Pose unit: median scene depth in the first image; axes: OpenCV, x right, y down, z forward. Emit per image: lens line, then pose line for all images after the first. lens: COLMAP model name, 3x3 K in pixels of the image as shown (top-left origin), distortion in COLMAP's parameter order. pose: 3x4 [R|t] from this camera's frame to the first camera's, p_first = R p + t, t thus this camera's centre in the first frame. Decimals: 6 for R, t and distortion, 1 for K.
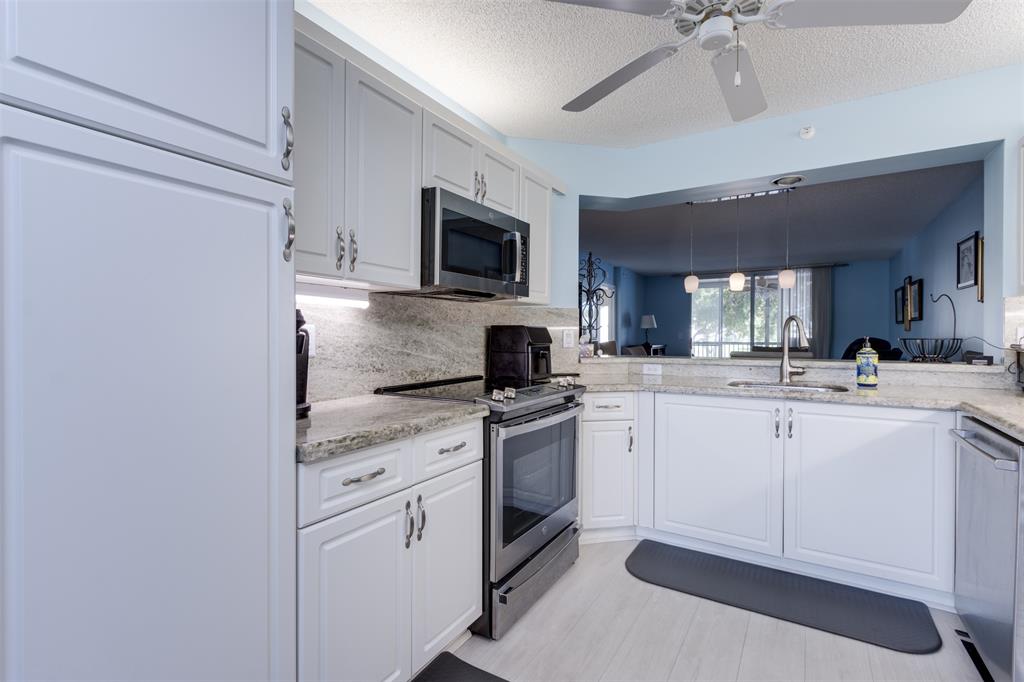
lens RADIAL K [[470.6, 0, 503.1], [0, 470.6, 336.7], [0, 0, 1]] dist [0.005257, -0.002031]
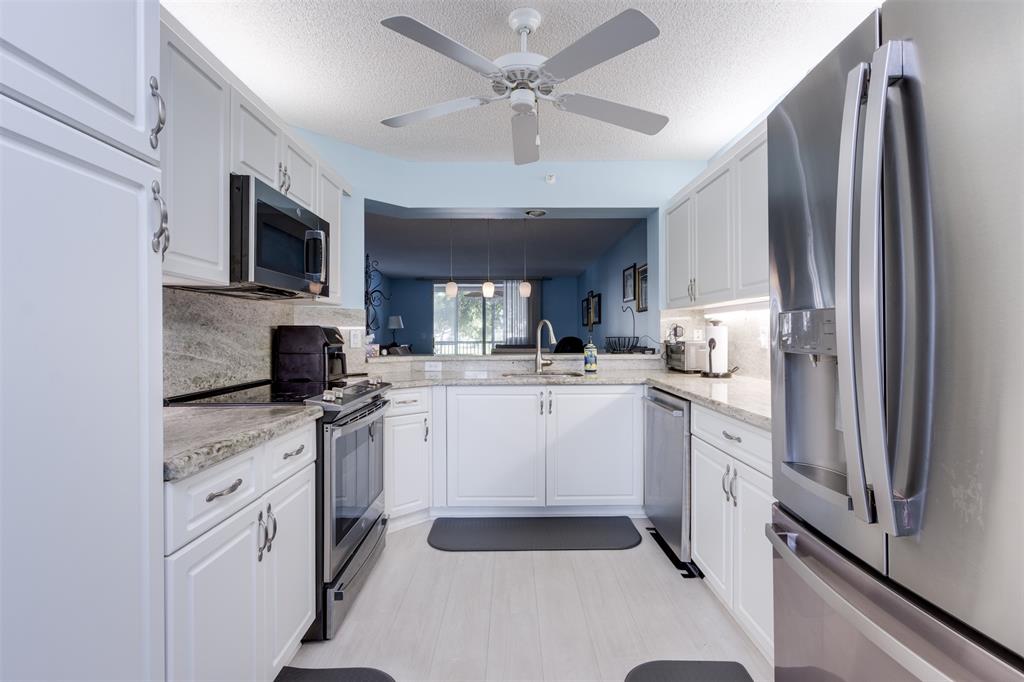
lens RADIAL K [[470.6, 0, 508.9], [0, 470.6, 335.5], [0, 0, 1]] dist [0.005257, -0.002031]
pose [[0.847275, -0.004061, 0.531139, -0.174312], [0.005614, 0.999983, -0.001308, -0.000488], [-0.531124, 0.004090, 0.847284, -0.043820]]
